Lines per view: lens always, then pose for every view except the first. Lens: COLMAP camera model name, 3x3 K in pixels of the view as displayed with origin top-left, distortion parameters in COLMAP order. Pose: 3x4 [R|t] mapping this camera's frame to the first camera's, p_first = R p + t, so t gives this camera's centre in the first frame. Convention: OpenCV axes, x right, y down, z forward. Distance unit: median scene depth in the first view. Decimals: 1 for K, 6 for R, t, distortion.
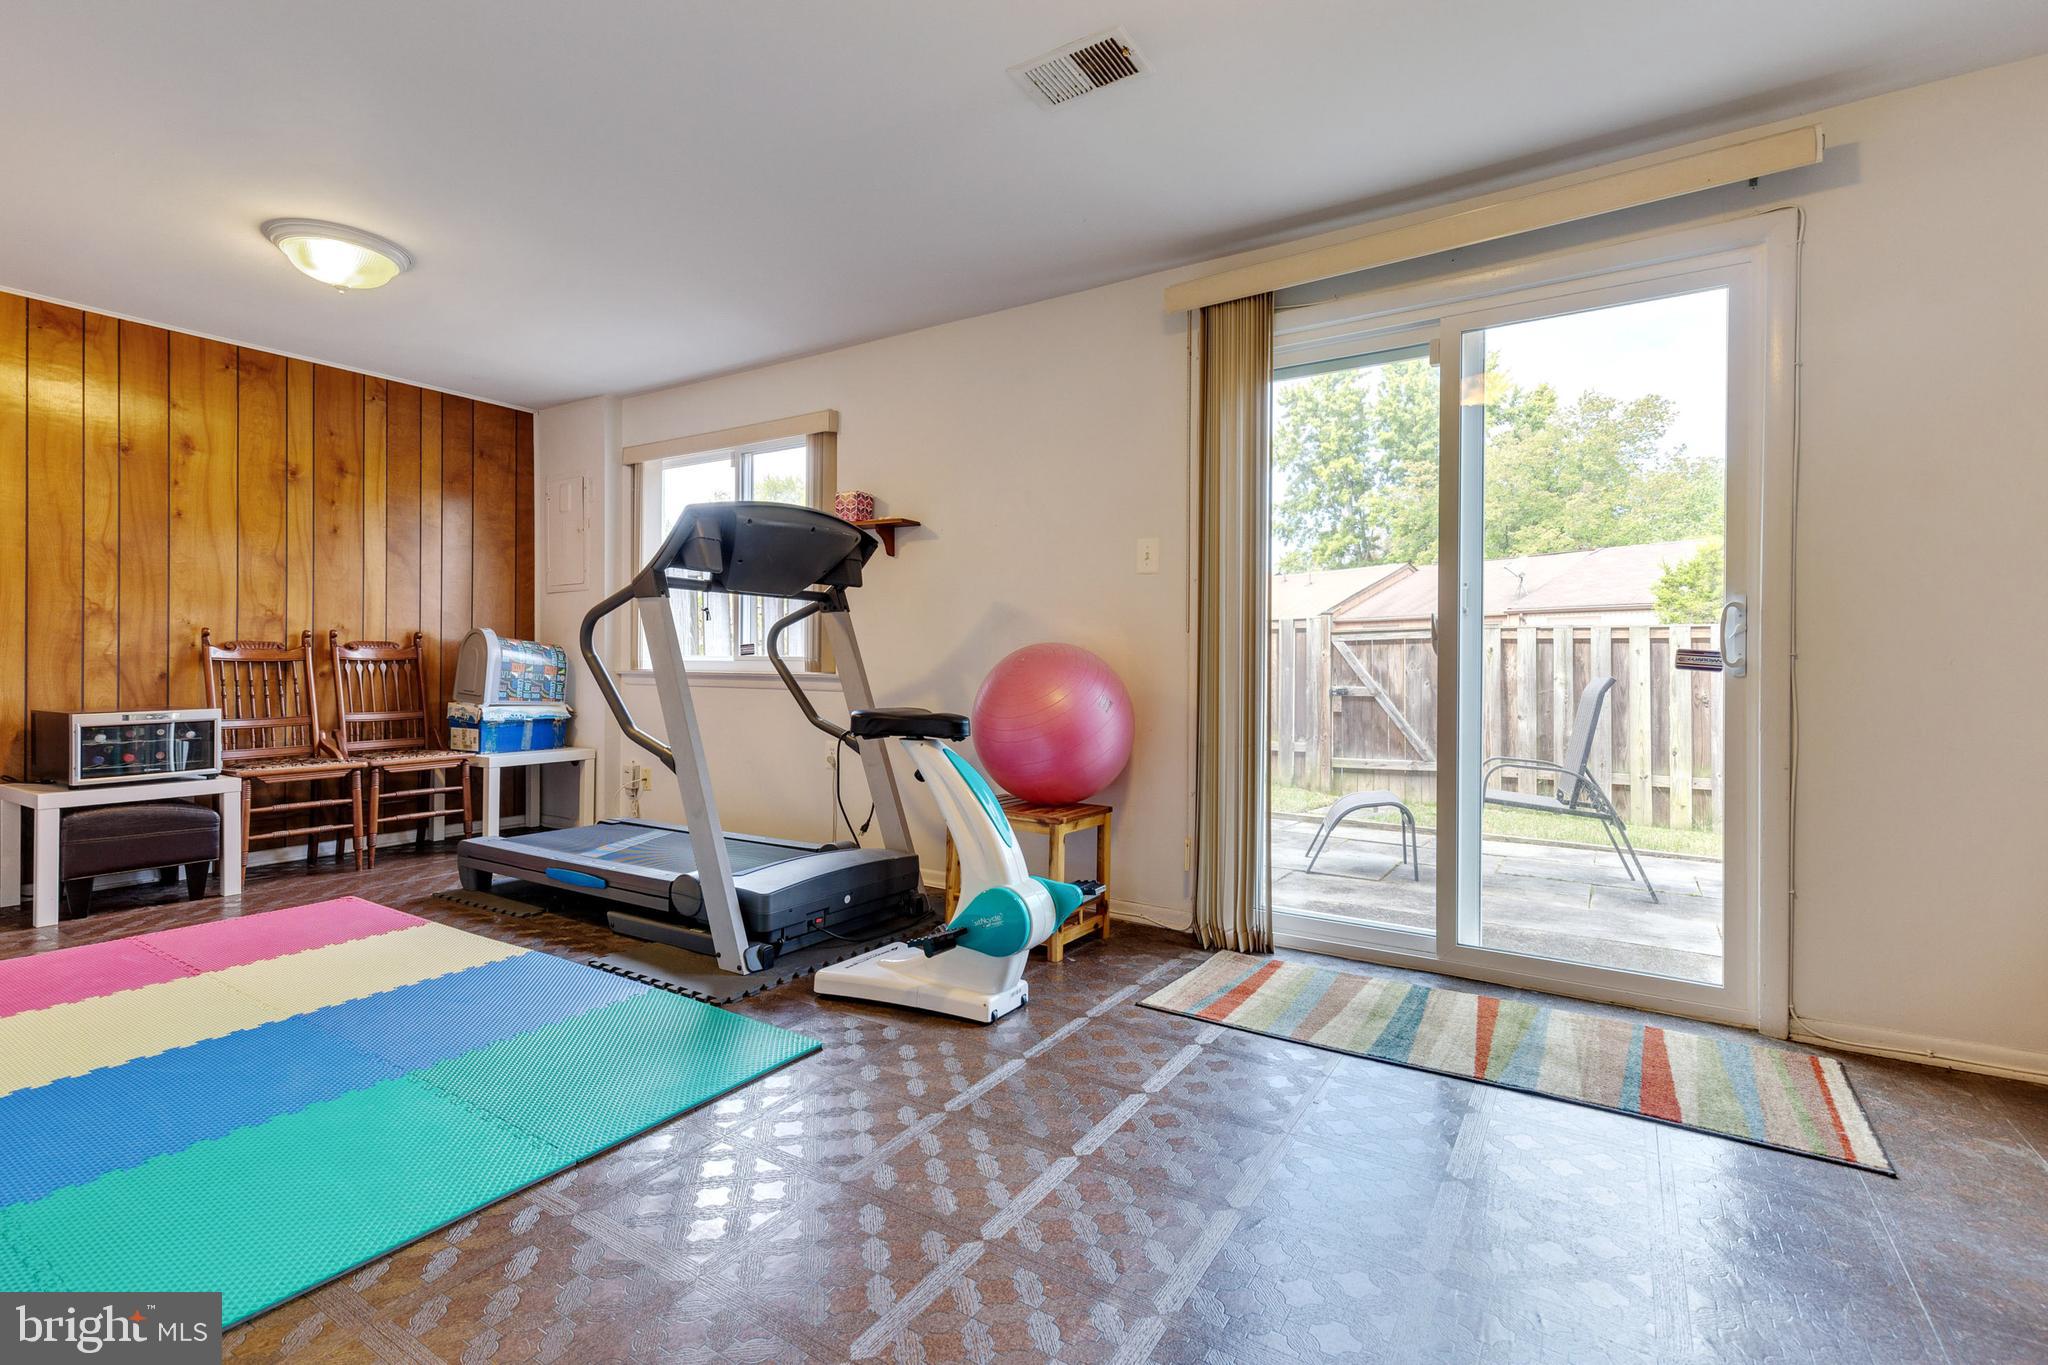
lens RADIAL K [[929.2, 0, 1021.1], [0, 929.2, 655.8], [0, 0, 1]] dist [0.008197, -0.001956]
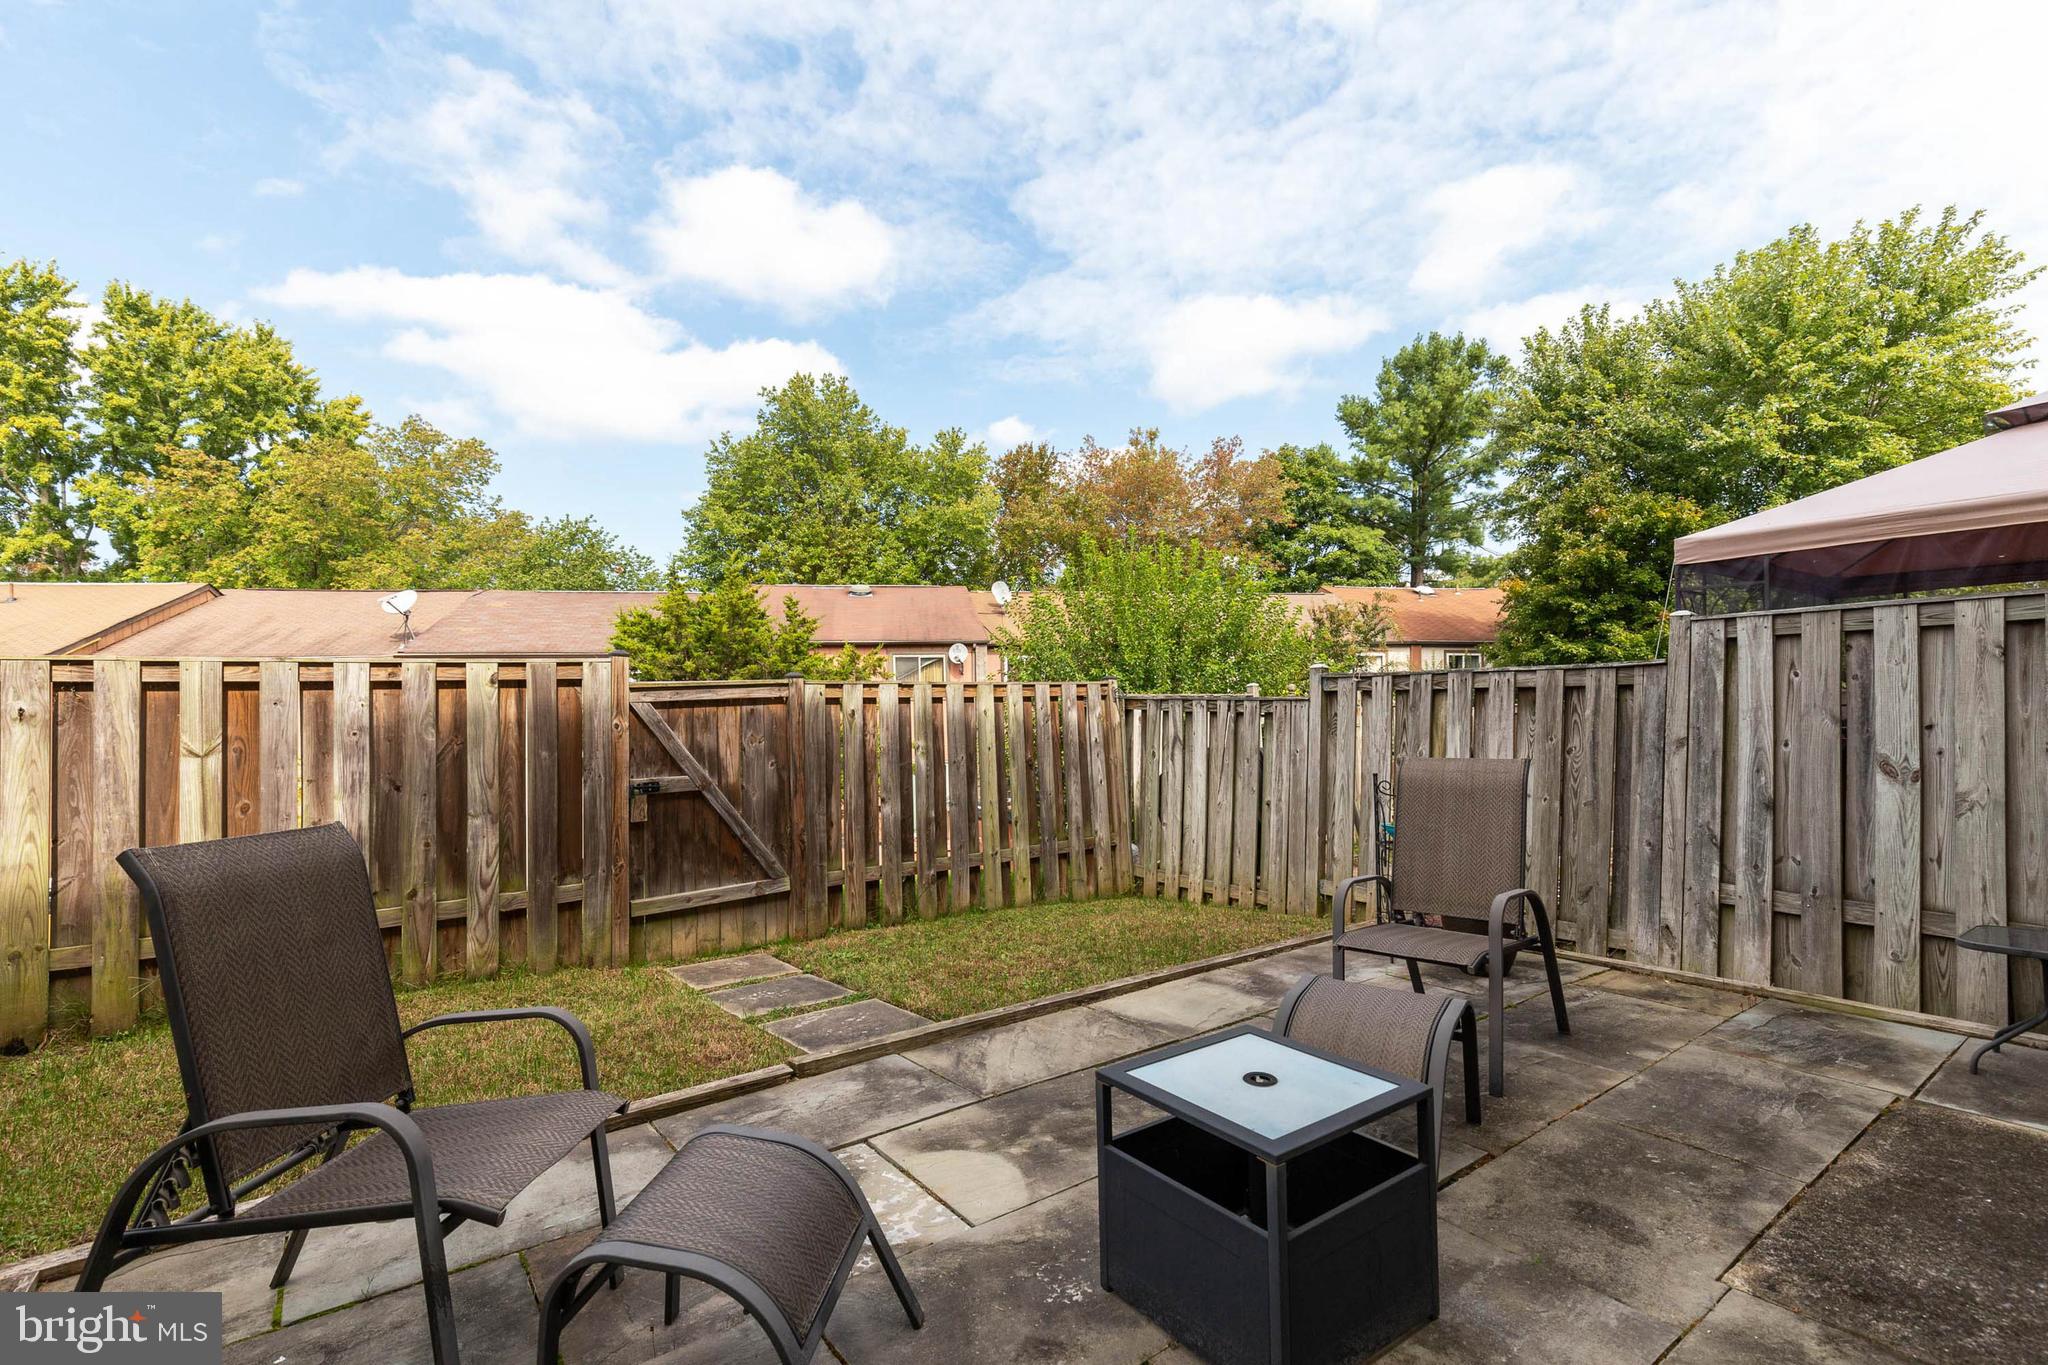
lens RADIAL K [[929.2, 0, 1017.8], [0, 929.2, 685.1], [0, 0, 1]] dist [0.008197, -0.001956]
pose [[0.360746, 0.007005, 0.932638, -0.122448], [0.012156, 0.999852, -0.012212, -0.016074], [-0.932585, 0.015742, 0.360607, 0.558960]]
